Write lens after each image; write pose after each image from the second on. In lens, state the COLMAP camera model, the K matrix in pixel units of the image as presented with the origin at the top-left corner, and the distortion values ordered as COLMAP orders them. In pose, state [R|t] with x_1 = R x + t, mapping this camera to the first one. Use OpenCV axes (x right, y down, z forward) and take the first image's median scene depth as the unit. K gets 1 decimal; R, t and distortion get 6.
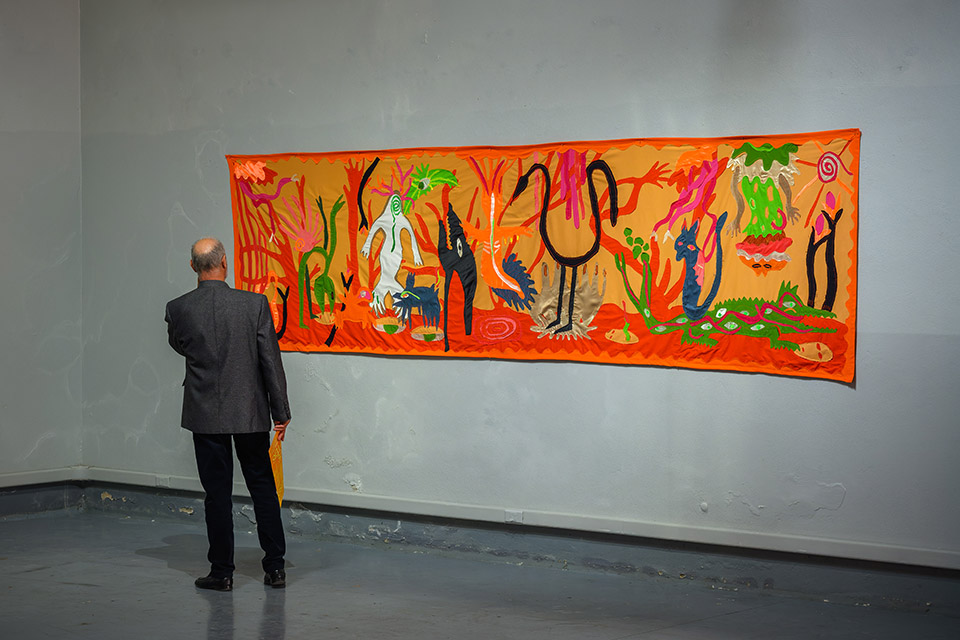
lens RADIAL K [[2184.4, 0, 479.5], [0, 2184.4, 318.9], [0, 0, 1]] dist [0.040344, 0.000000]
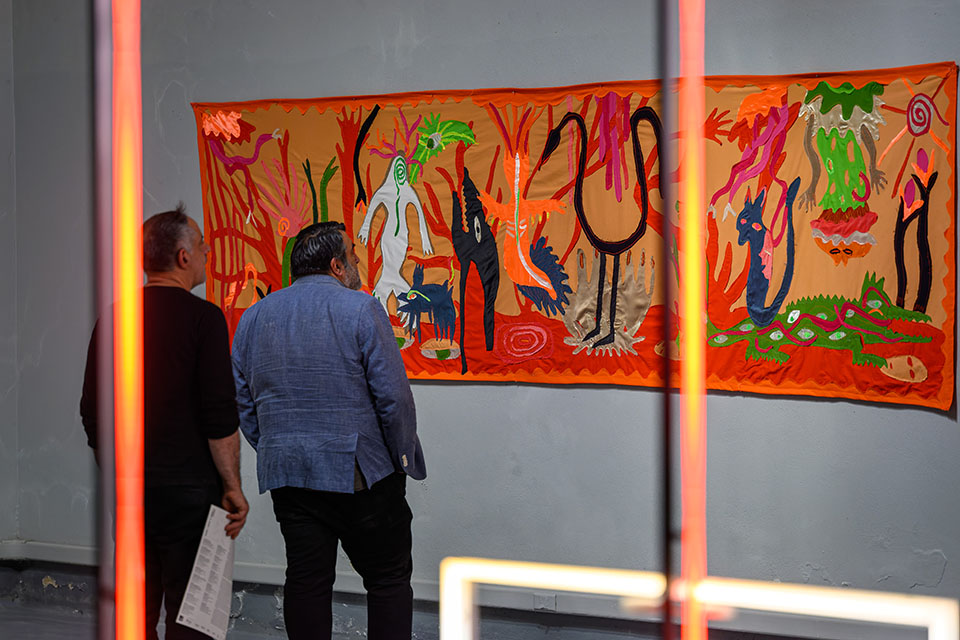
lens RADIAL K [[3774.3, 0, 482.7], [0, 3774.3, 320.3], [0, 0, 1]] dist [0.172155, 0.000000]
pose [[0.989244, -0.005127, -0.146182, 0.179926], [0.003966, 0.999958, -0.008234, 0.007896], [0.146218, 0.007566, 0.989223, -0.239331]]
